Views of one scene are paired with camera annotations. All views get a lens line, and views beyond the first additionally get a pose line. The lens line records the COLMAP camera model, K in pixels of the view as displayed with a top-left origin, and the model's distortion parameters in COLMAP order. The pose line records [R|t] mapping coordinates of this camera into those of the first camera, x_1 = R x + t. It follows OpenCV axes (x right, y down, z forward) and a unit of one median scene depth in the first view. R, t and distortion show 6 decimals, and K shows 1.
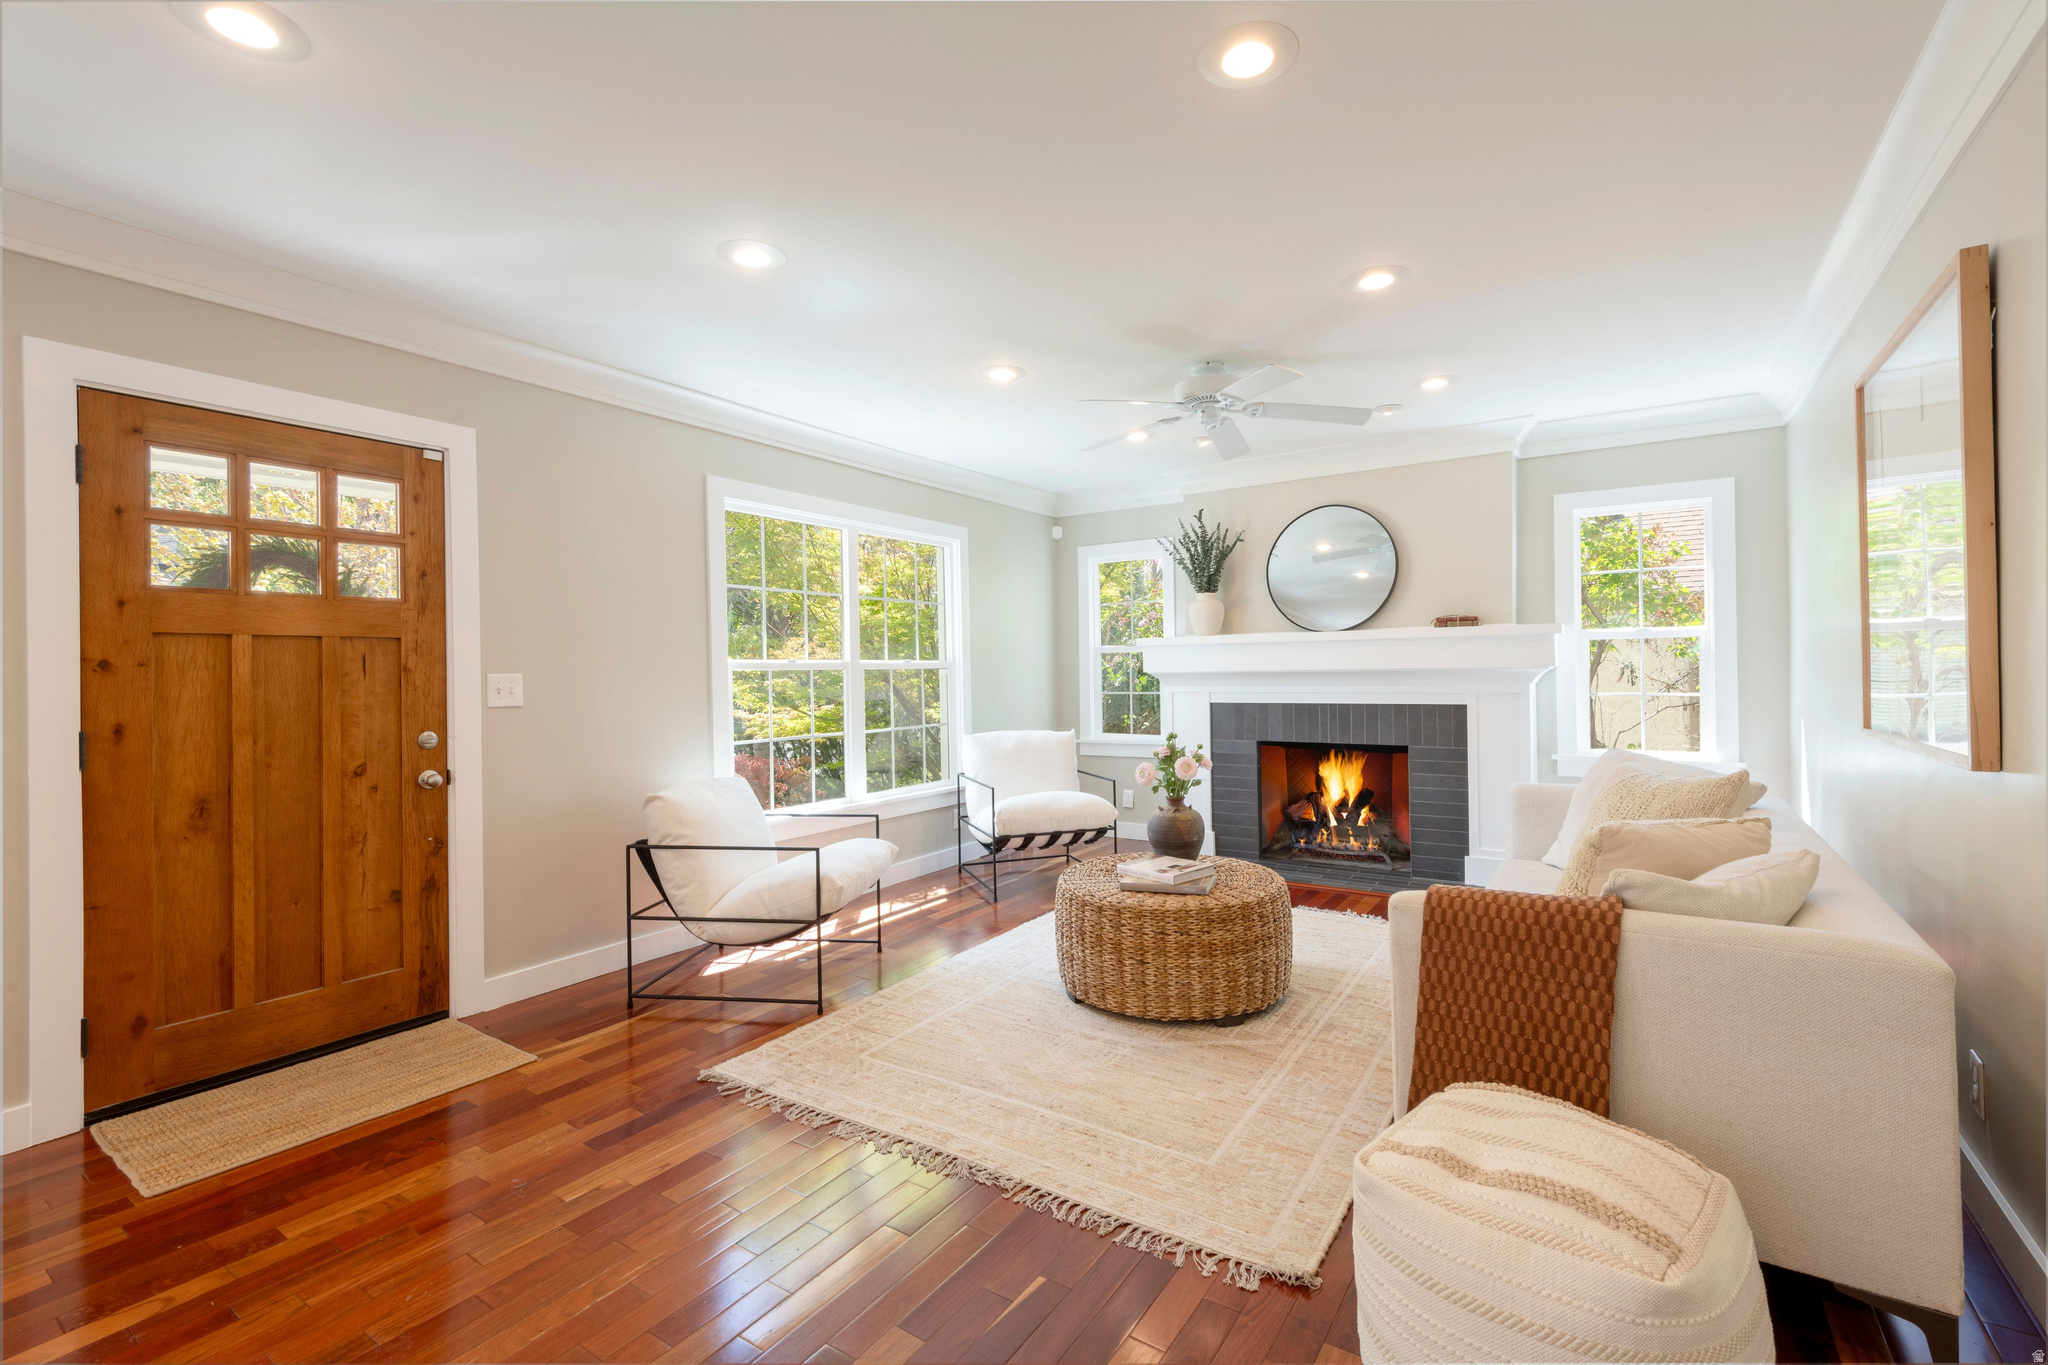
lens RADIAL K [[901.9, 0, 1025.6], [0, 901.9, 678.5], [0, 0, 1]] dist [0.008429, -0.000130]
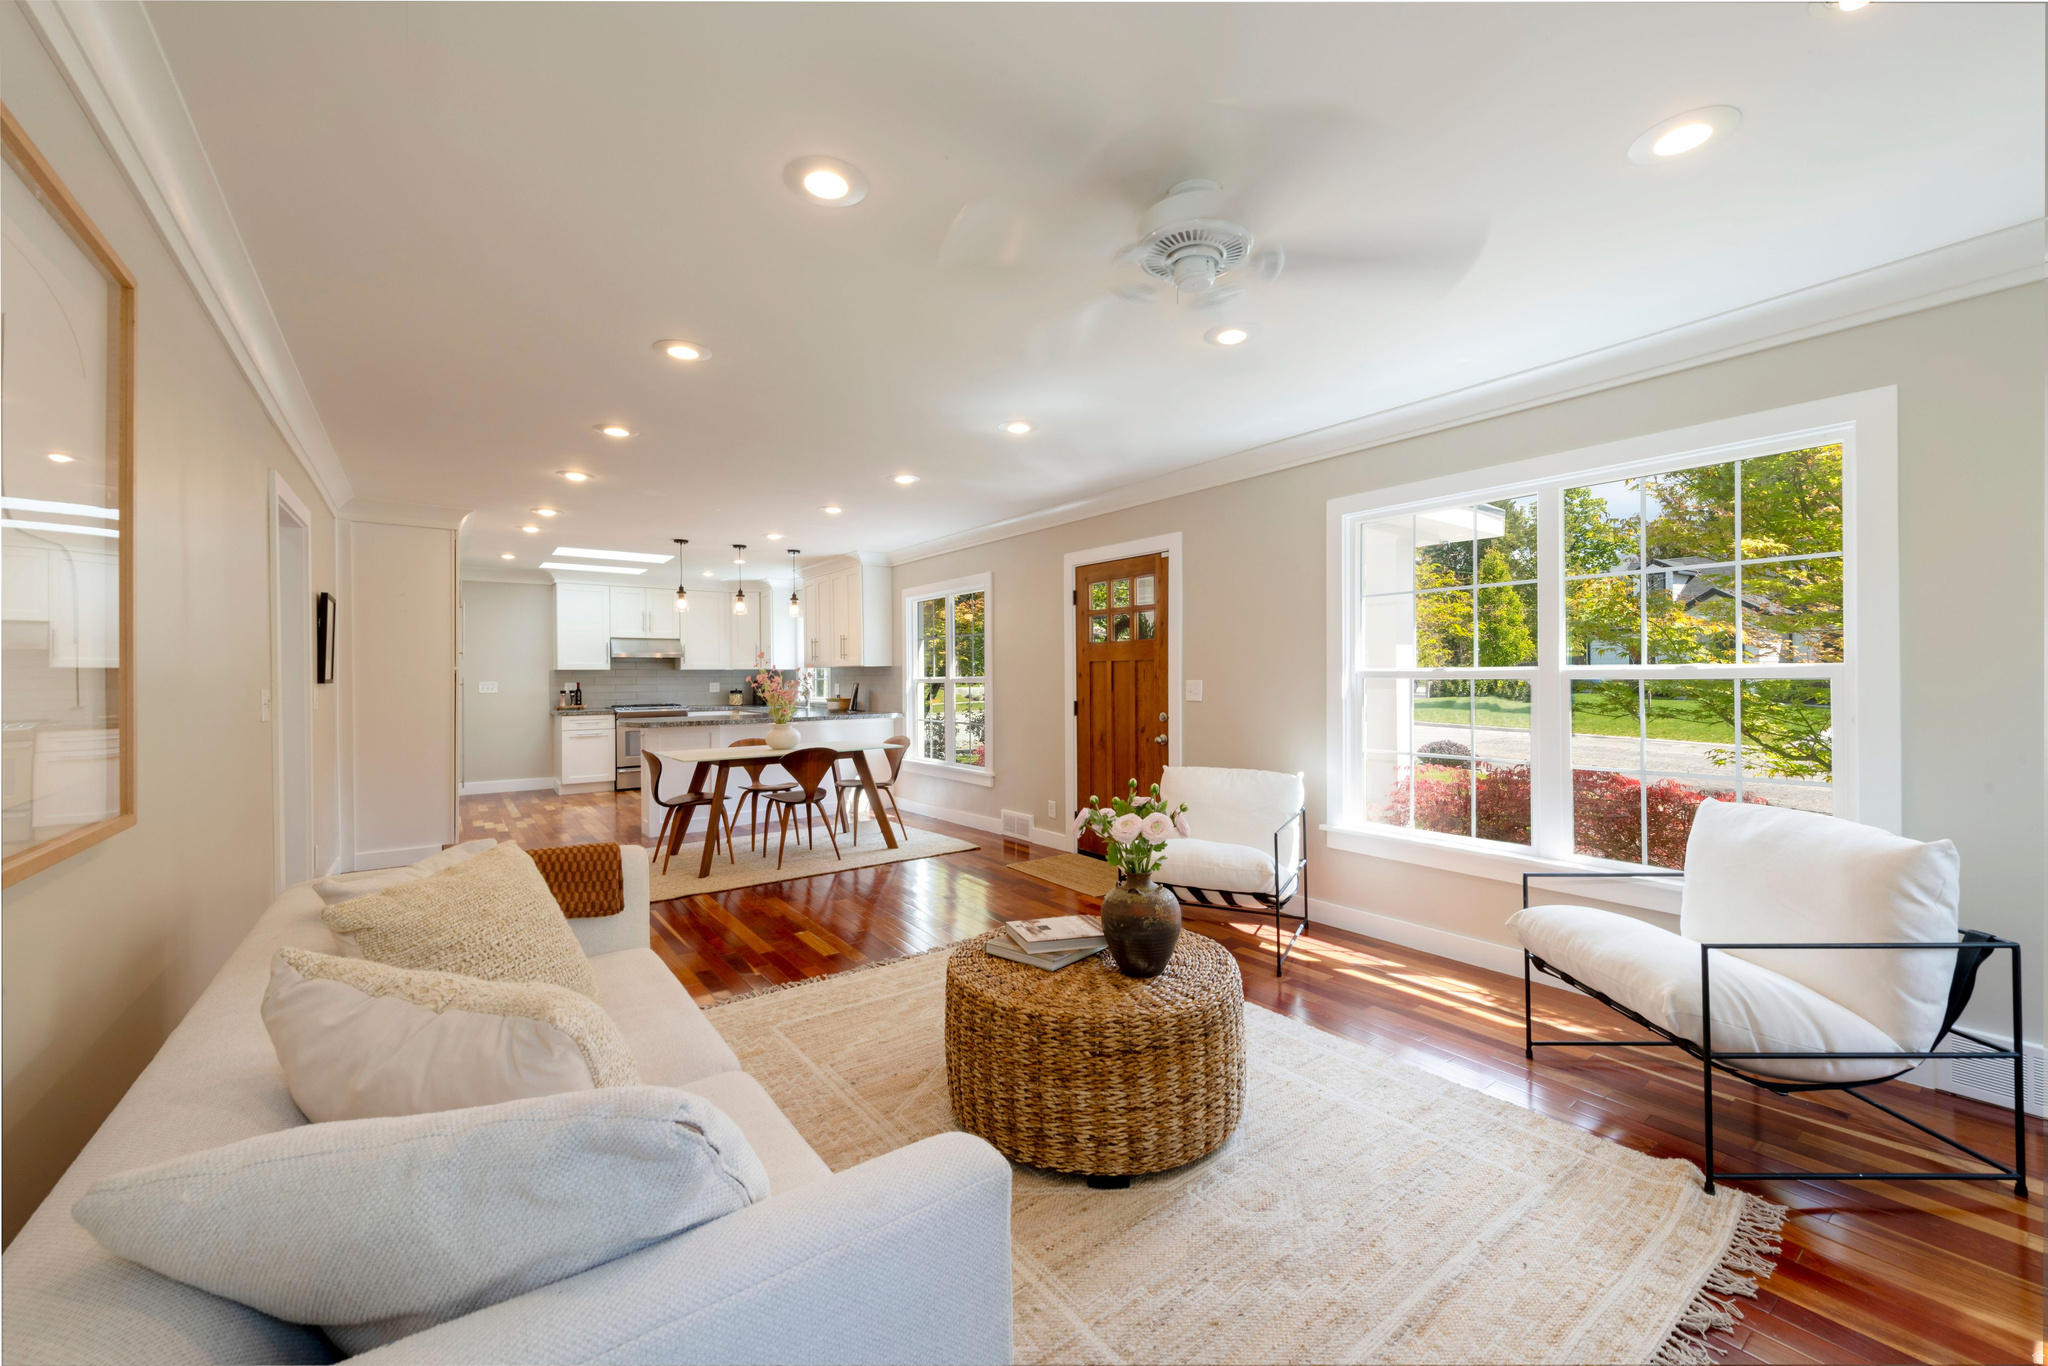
lens RADIAL K [[796.9, 0, 1026.1], [0, 796.9, 672.0], [0, 0, 1]] dist [0.021074, -0.007569]
pose [[-0.340224, 0.012127, -0.940266, 0.660666], [0.005565, 0.999925, 0.010883, -0.029093], [0.940328, -0.001530, -0.340266, 0.941746]]
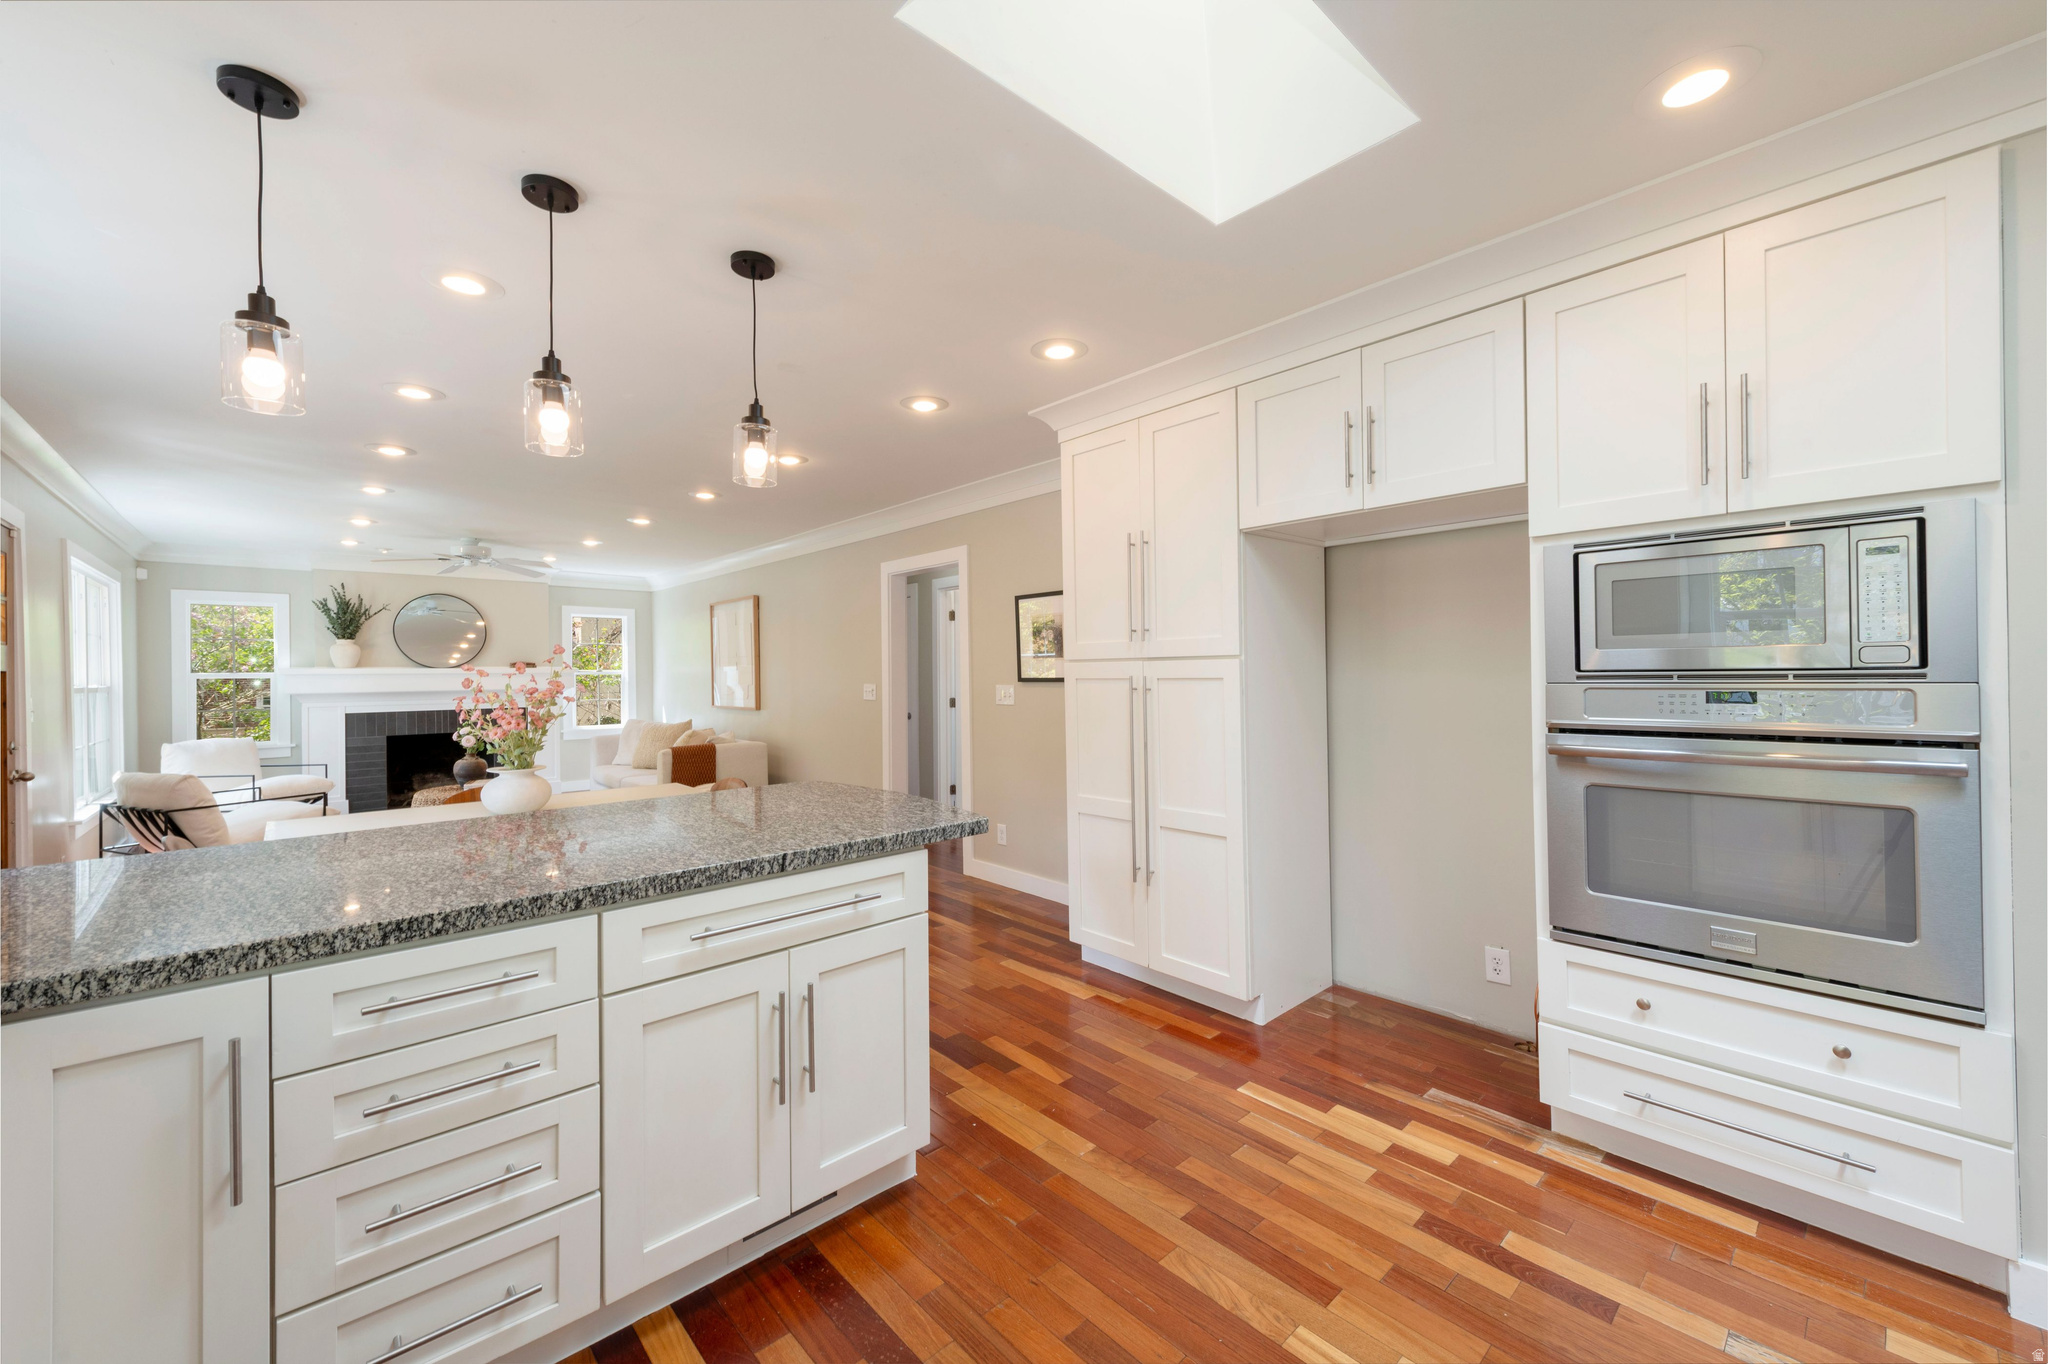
lens RADIAL K [[796.9, 0, 1026.1], [0, 796.9, 671.0], [0, 0, 1]] dist [0.021074, -0.007569]
pose [[0.240776, 0.014552, 0.970472, -1.080137], [0.013065, 0.999748, -0.018232, -0.003393], [-0.970493, 0.017069, 0.240525, -0.550706]]
